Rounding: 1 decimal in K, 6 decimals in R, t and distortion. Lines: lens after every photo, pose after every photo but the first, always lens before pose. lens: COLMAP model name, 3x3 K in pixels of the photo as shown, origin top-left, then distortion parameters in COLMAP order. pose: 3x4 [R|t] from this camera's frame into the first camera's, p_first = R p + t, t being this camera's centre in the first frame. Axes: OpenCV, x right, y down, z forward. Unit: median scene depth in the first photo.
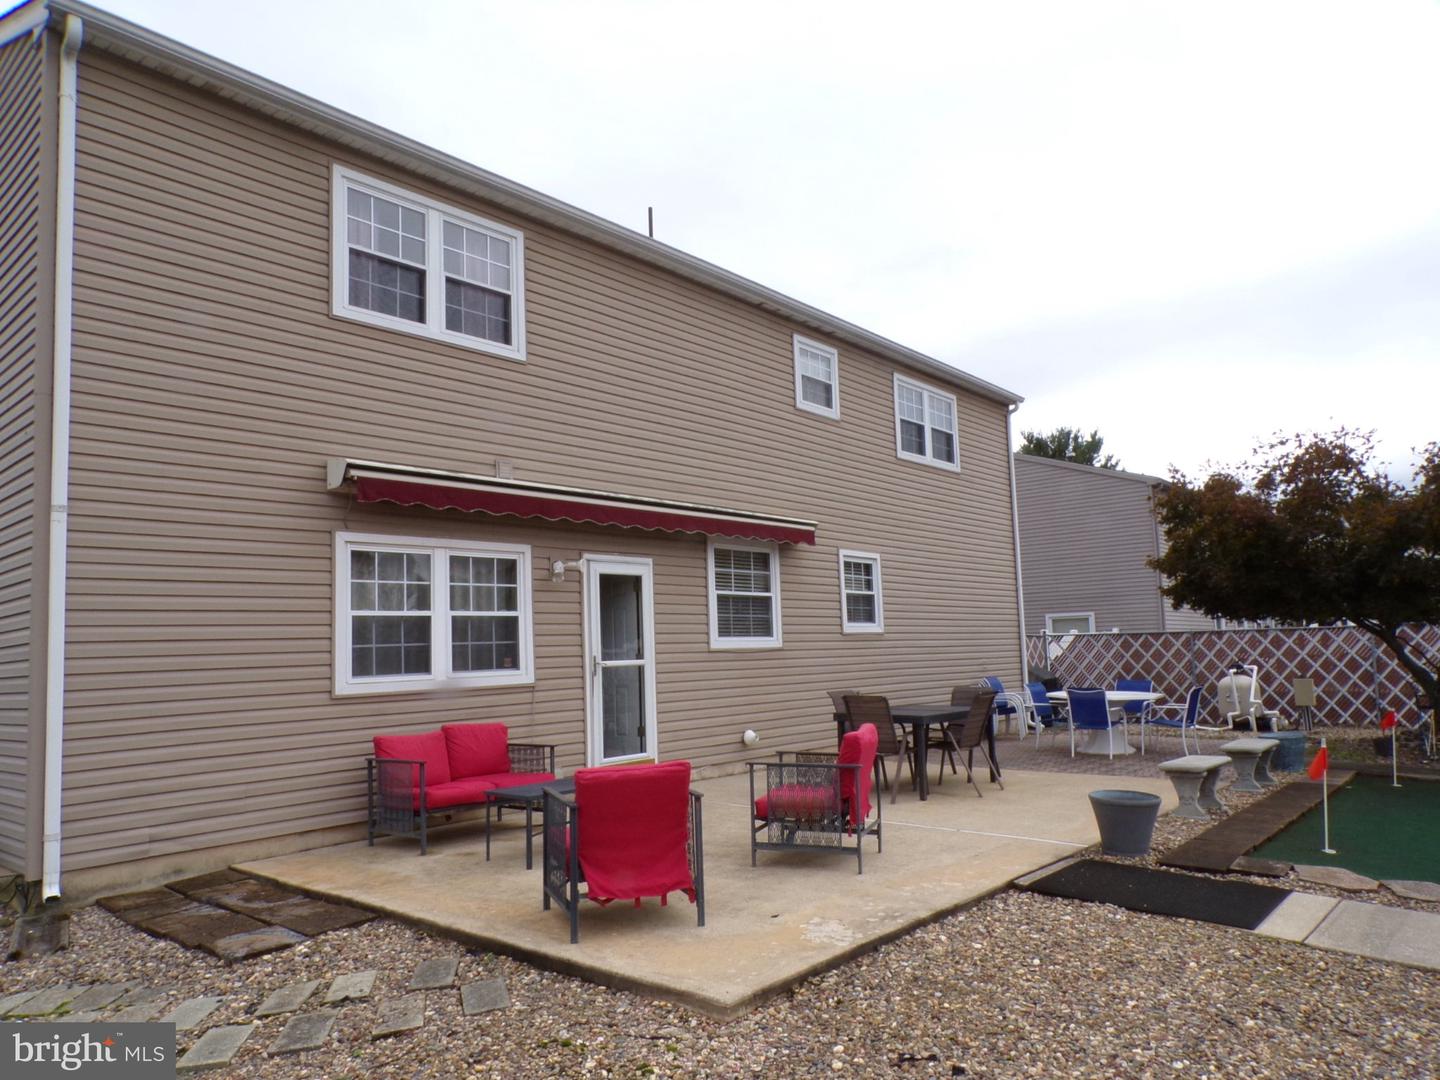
lens RADIAL K [[971.2, 0, 714.4], [0, 971.2, 544.9], [0, 0, 1]] dist [-0.025429, 0.022794]
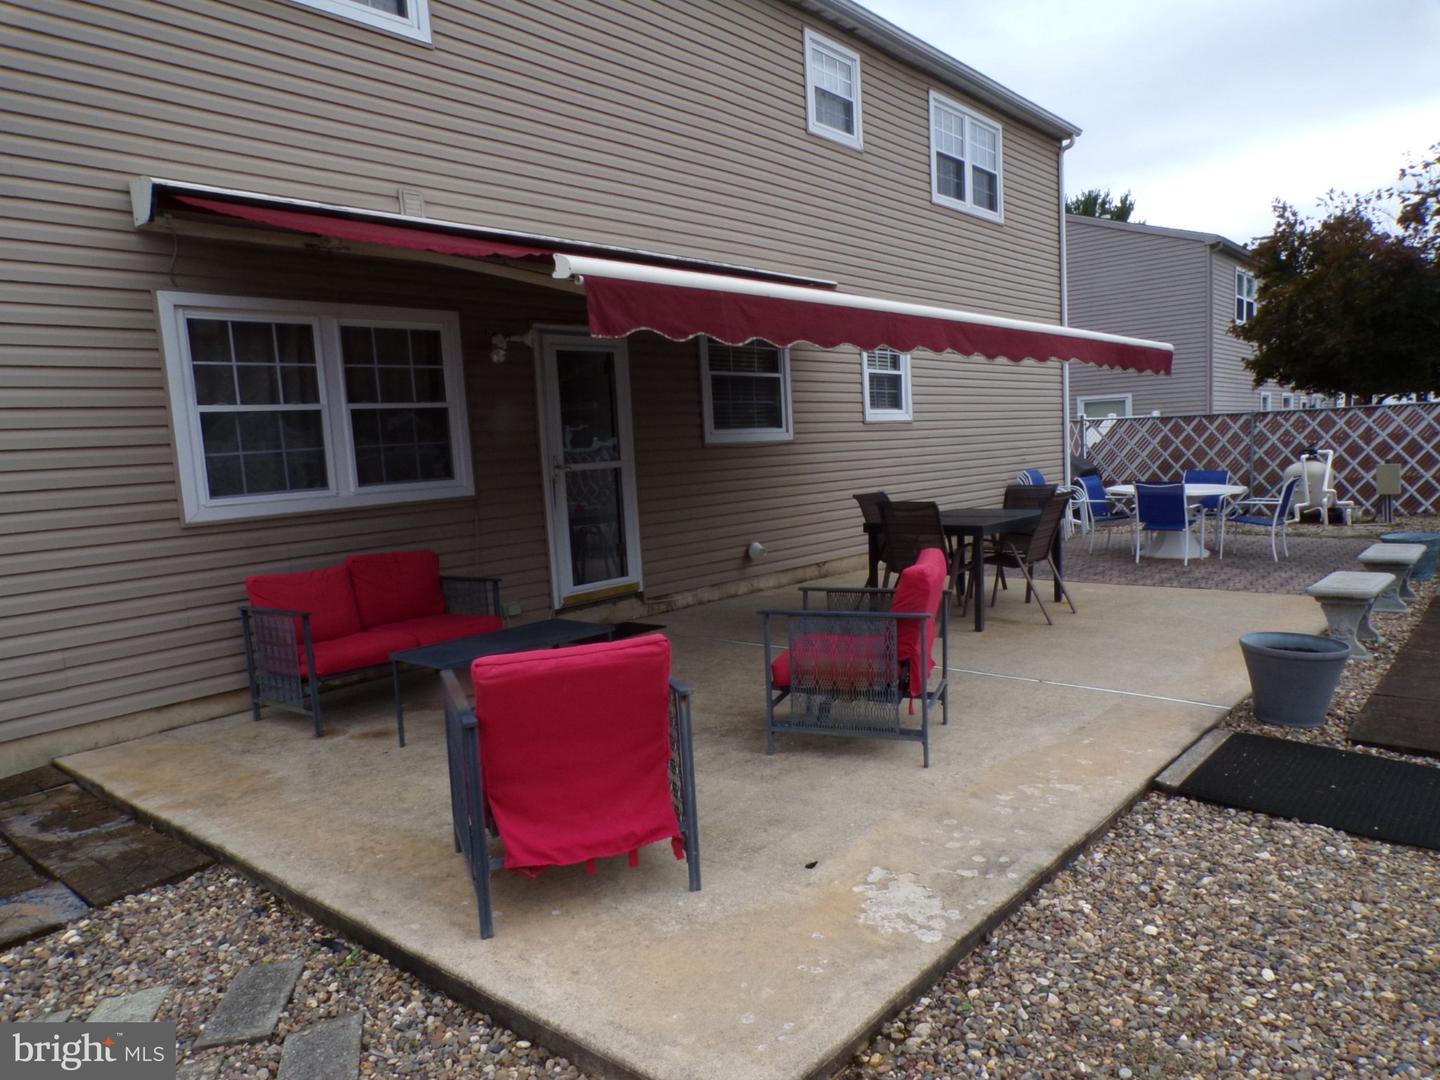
lens RADIAL K [[971.2, 0, 727.7], [0, 971.2, 548.5], [0, 0, 1]] dist [-0.025429, 0.022794]
pose [[0.999611, -0.024957, 0.012459, 0.002964], [0.021709, 0.976526, 0.214304, 0.024857], [-0.017515, -0.213950, 0.976688, 0.253553]]
